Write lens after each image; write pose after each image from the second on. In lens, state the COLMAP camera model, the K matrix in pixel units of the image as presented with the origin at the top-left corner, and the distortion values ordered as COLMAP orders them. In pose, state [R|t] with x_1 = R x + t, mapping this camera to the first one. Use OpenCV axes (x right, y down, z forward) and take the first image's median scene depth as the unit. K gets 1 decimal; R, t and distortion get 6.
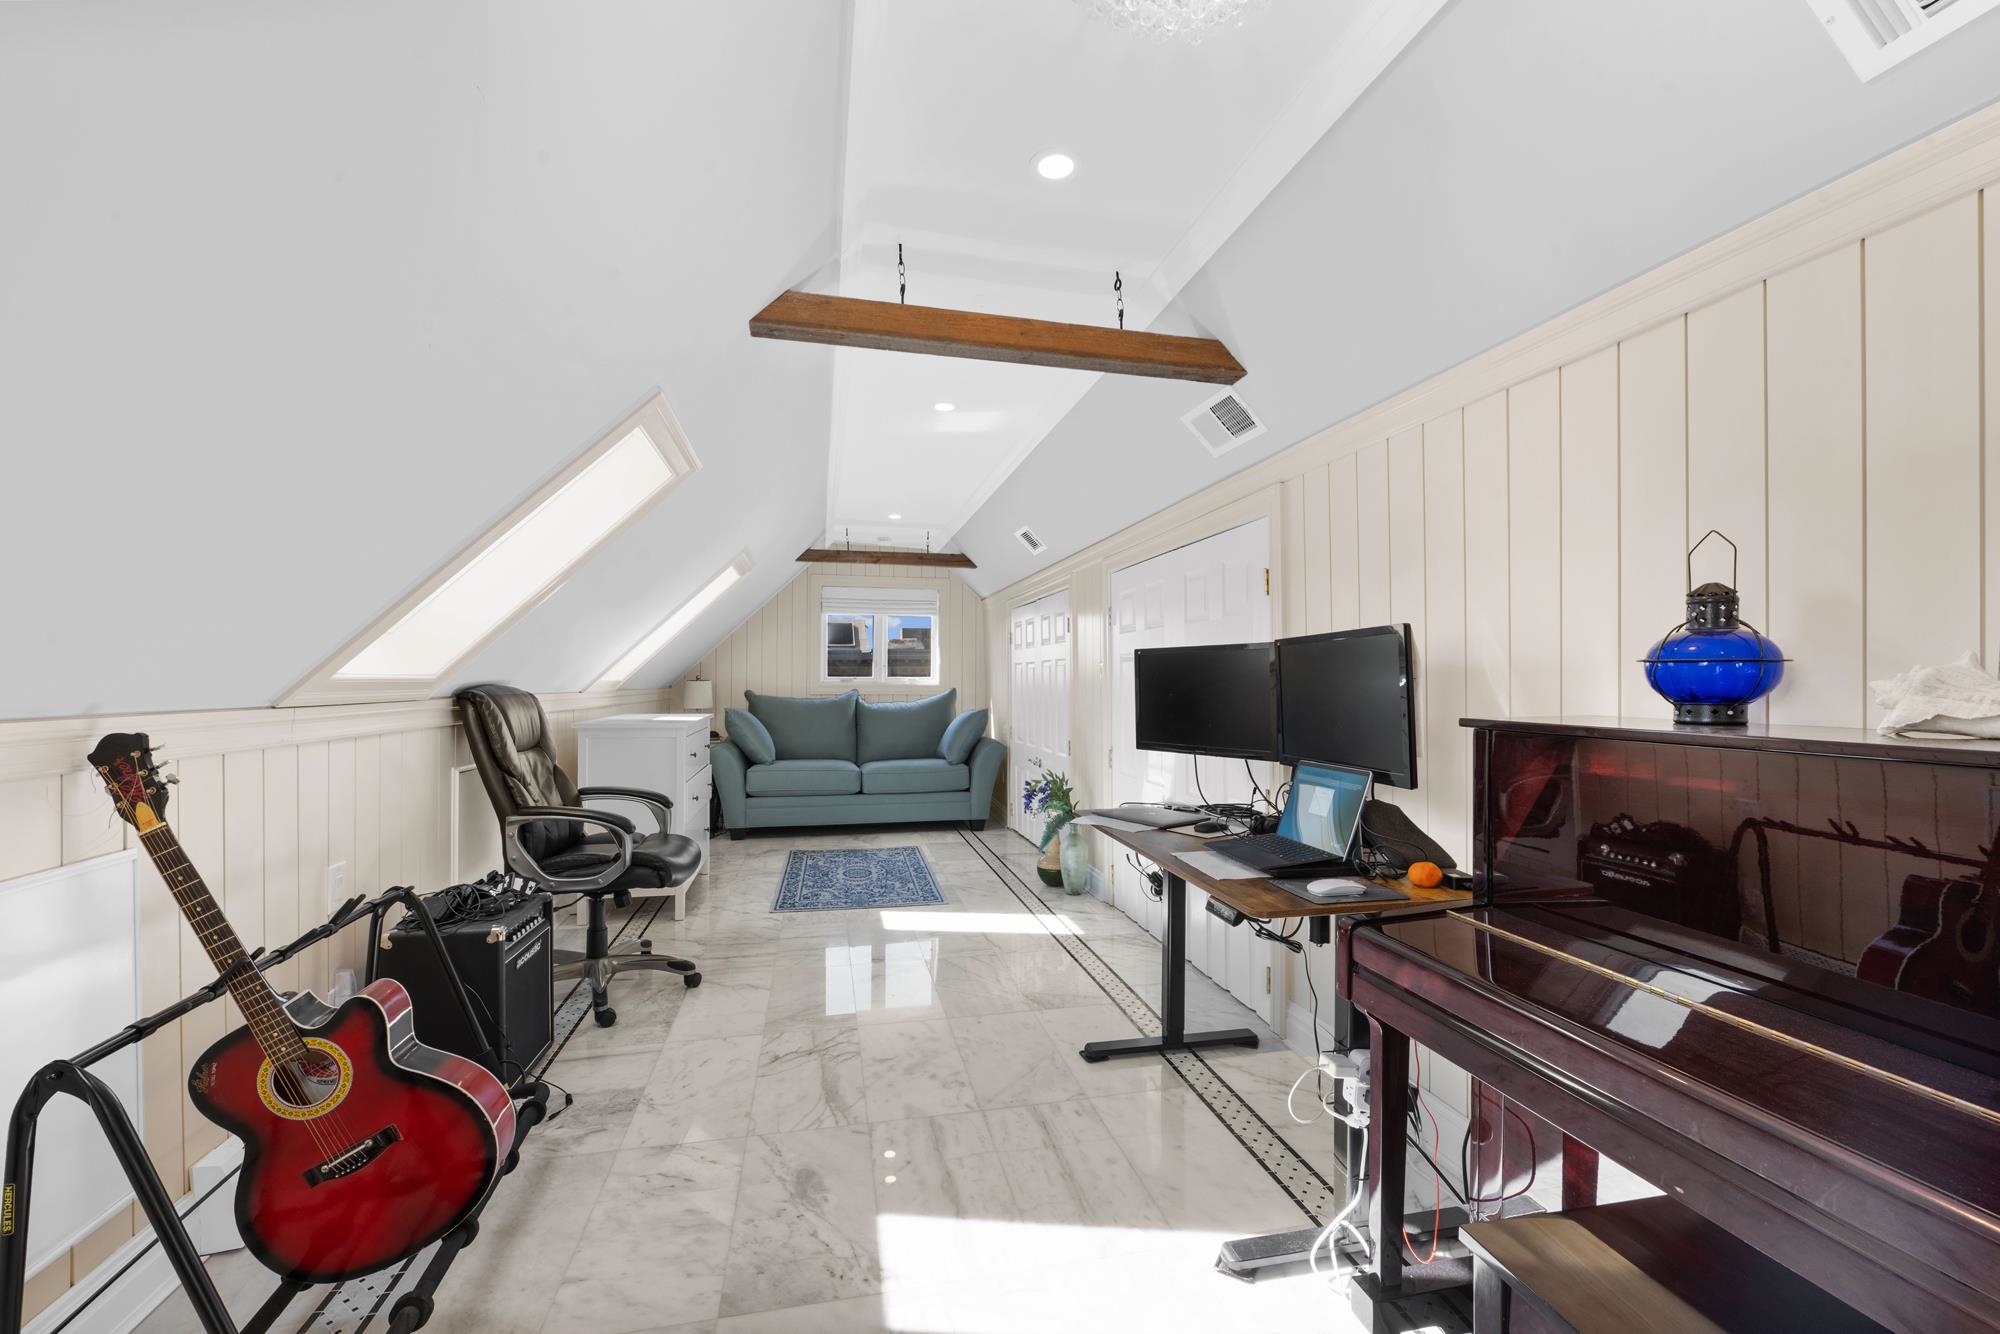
lens RADIAL K [[797.3, 0, 1000.1], [0, 797.3, 685.0], [0, 0, 1]] dist [-0.012967, -0.000114]
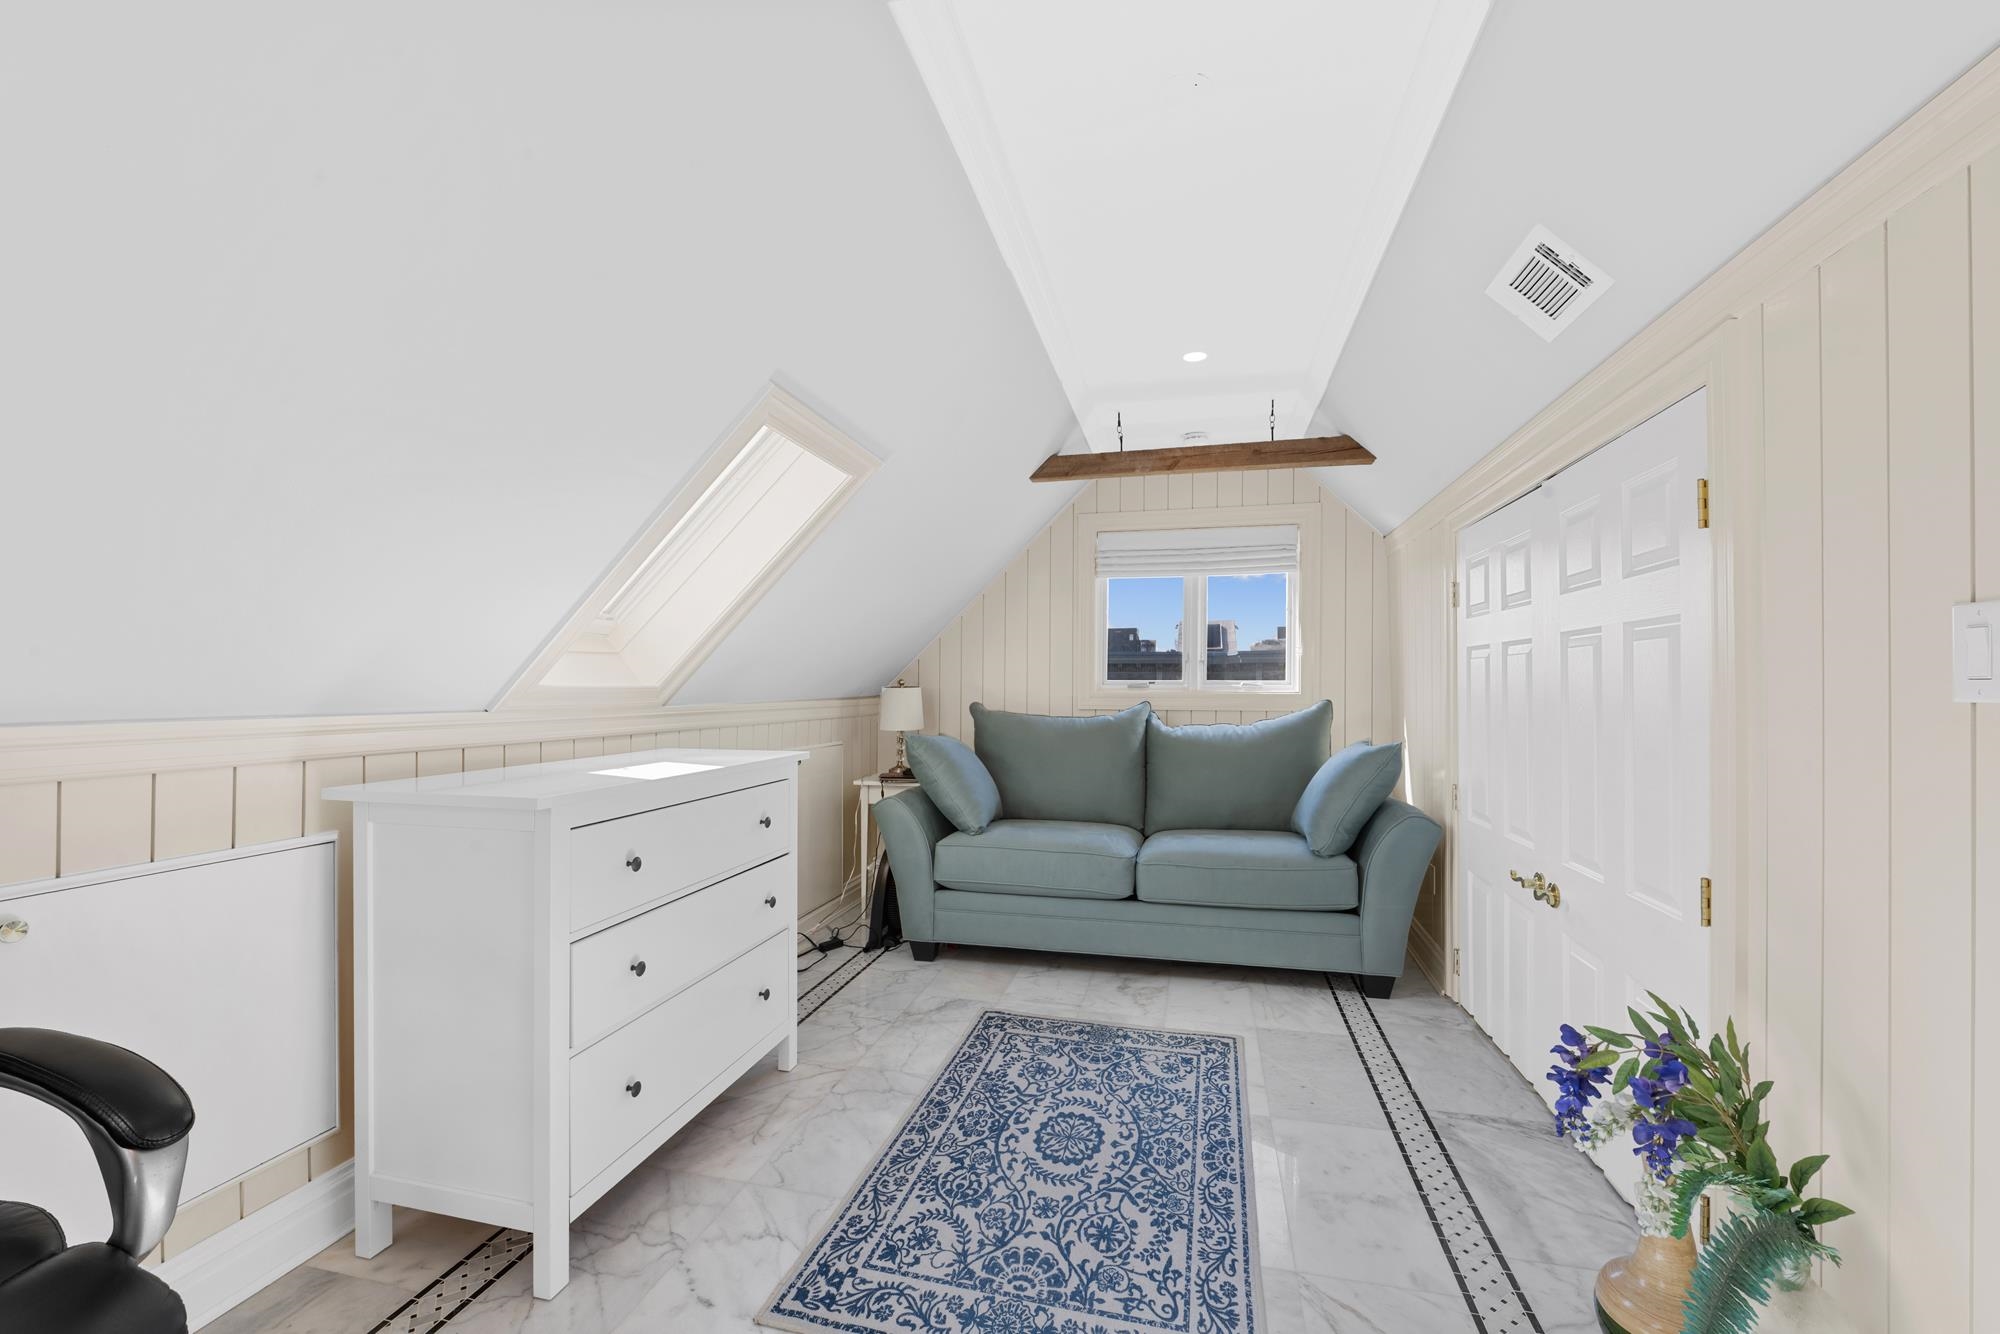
lens RADIAL K [[861.6, 0, 993.6], [0, 861.6, 688.6], [0, 0, 1]] dist [-0.012425, -0.000146]
pose [[0.903272, 0.001543, -0.429066, -0.014947], [-0.004107, 0.999979, -0.005050, -0.000584], [0.429049, 0.006323, 0.903259, 0.429710]]
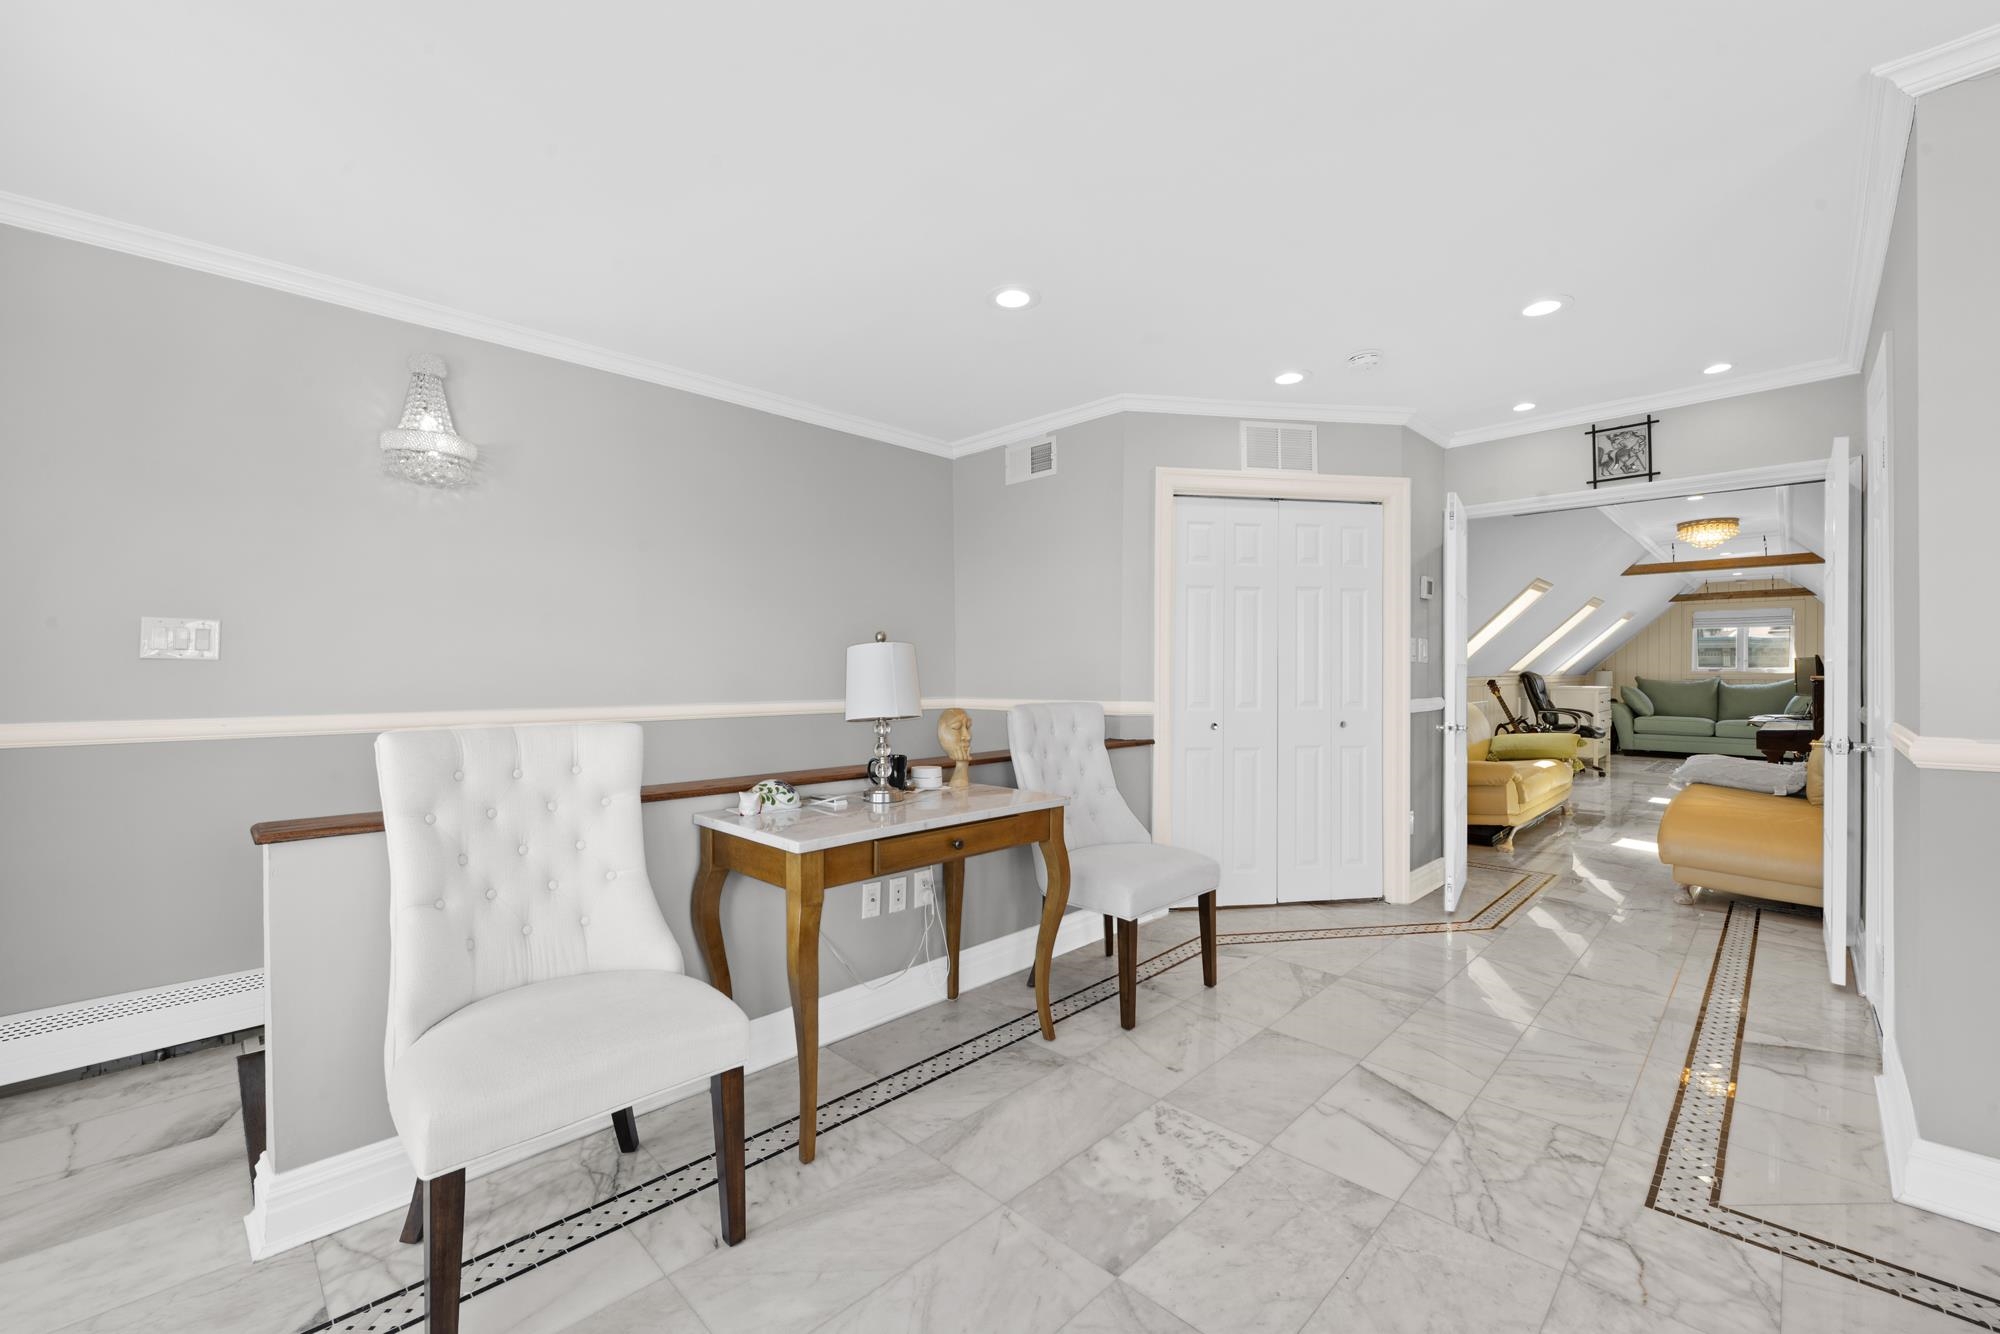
lens RADIAL K [[806.3, 0, 1004.7], [0, 806.3, 671.1], [0, 0, 1]] dist [-0.010276, -0.000309]
pose [[0.538390, -0.001752, -0.842694, 0.439016], [-0.003552, 0.999984, -0.004348, 0.008549], [0.842688, 0.005334, 0.538376, -1.172347]]
